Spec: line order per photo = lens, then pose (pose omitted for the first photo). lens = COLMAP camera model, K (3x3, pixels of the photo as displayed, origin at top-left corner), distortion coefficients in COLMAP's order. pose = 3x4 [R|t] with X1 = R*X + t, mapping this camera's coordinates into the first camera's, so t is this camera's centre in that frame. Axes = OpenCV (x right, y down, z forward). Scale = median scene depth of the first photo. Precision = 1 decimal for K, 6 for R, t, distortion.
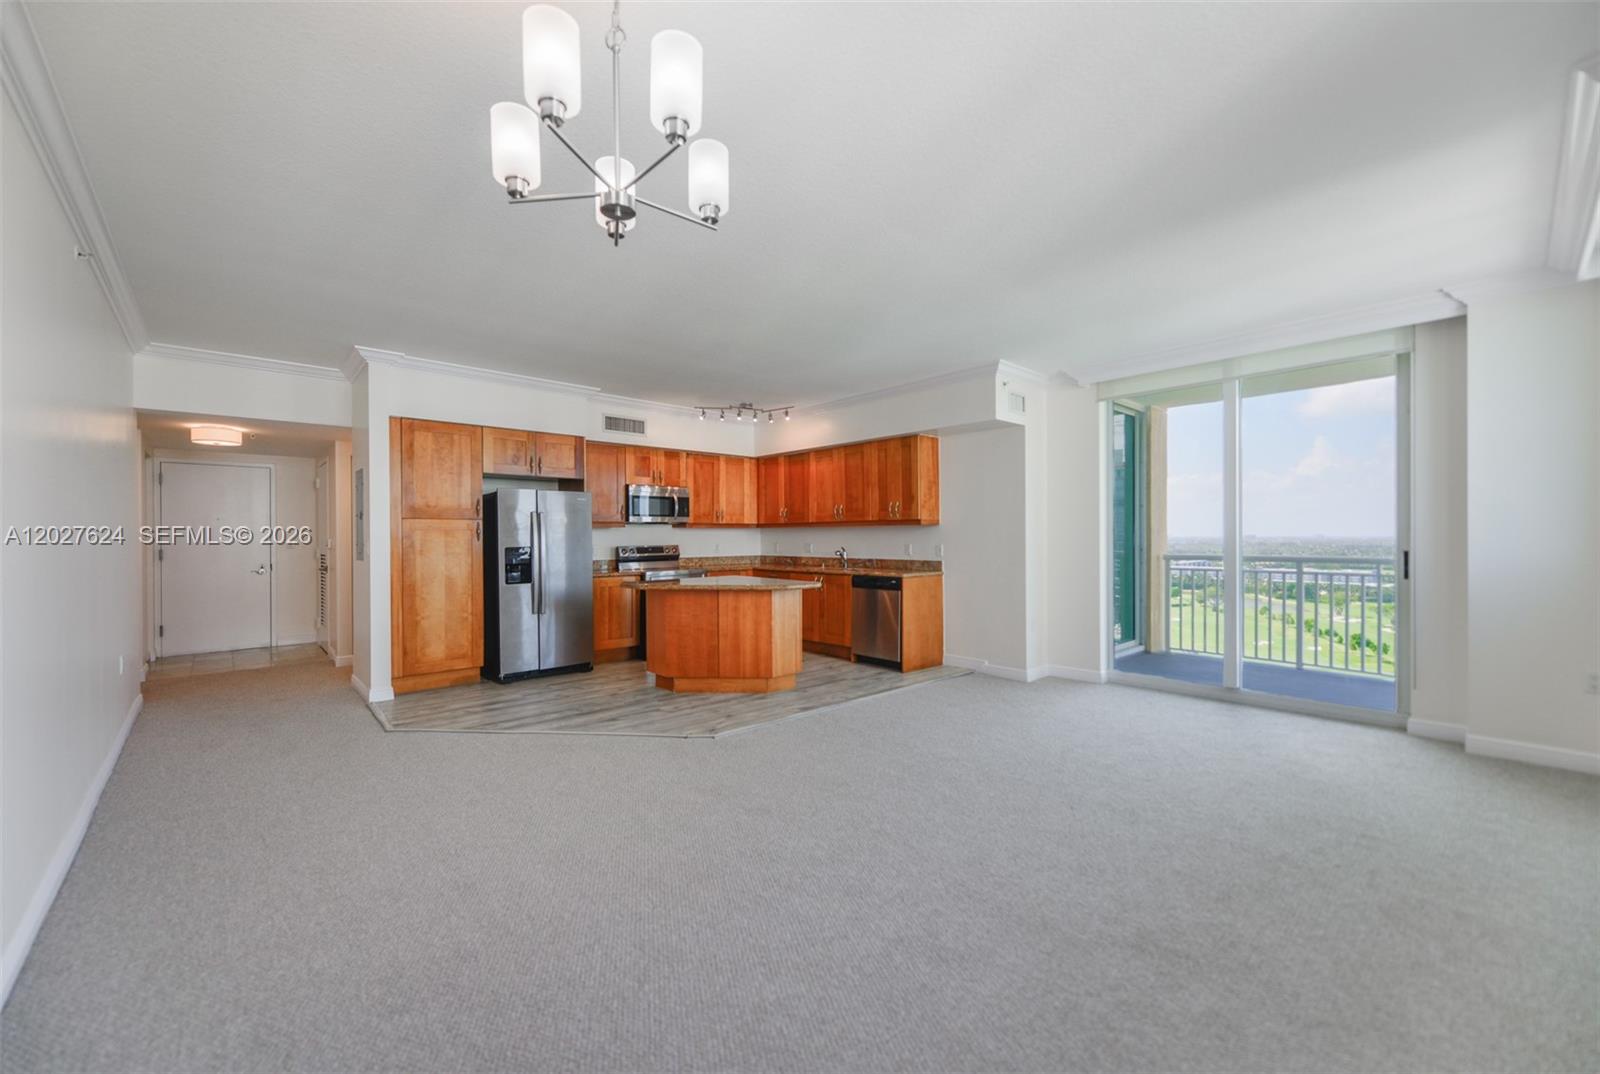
lens RADIAL K [[624.7, 0, 800.0], [0, 624.7, 537.0], [0, 0, 1]] dist [0.000439, 0.000023]
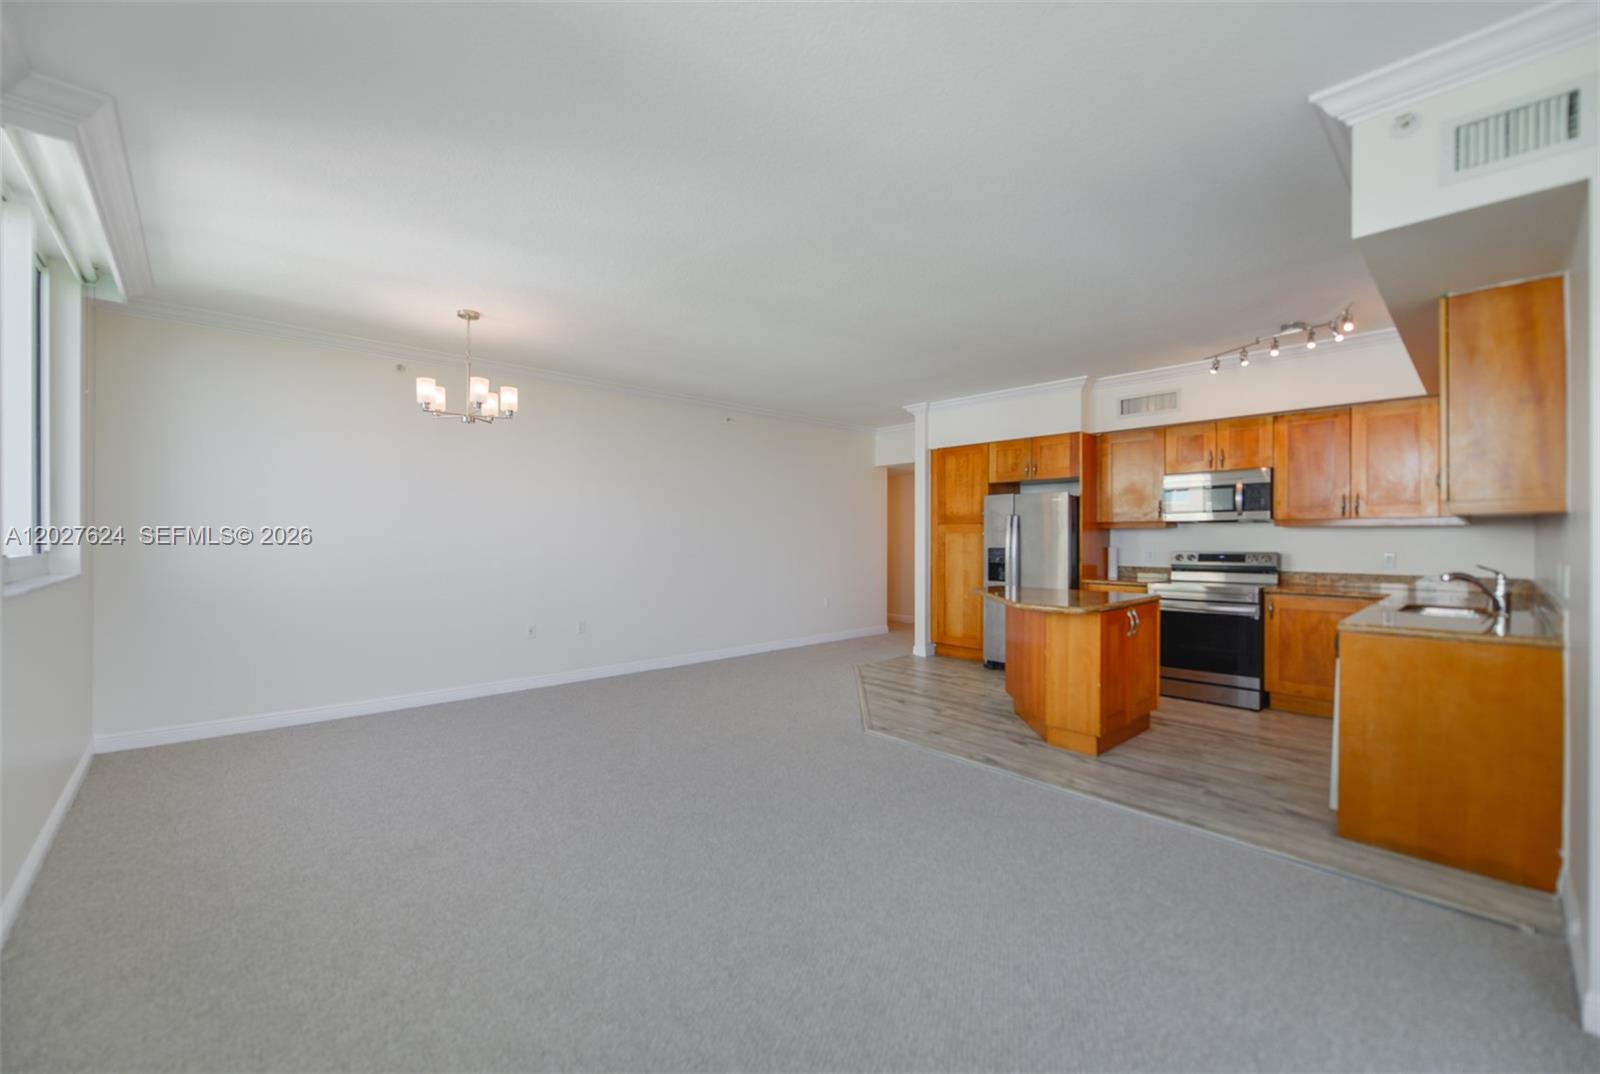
lens RADIAL K [[652.7, 0, 800.0], [0, 652.7, 537.0], [0, 0, 1]] dist [0.000148, -0.000029]
pose [[0.009238, 0.003728, -0.999950, 0.723433], [-0.003998, 0.999985, 0.003691, -0.006137], [0.999949, 0.003964, 0.009252, 0.666513]]
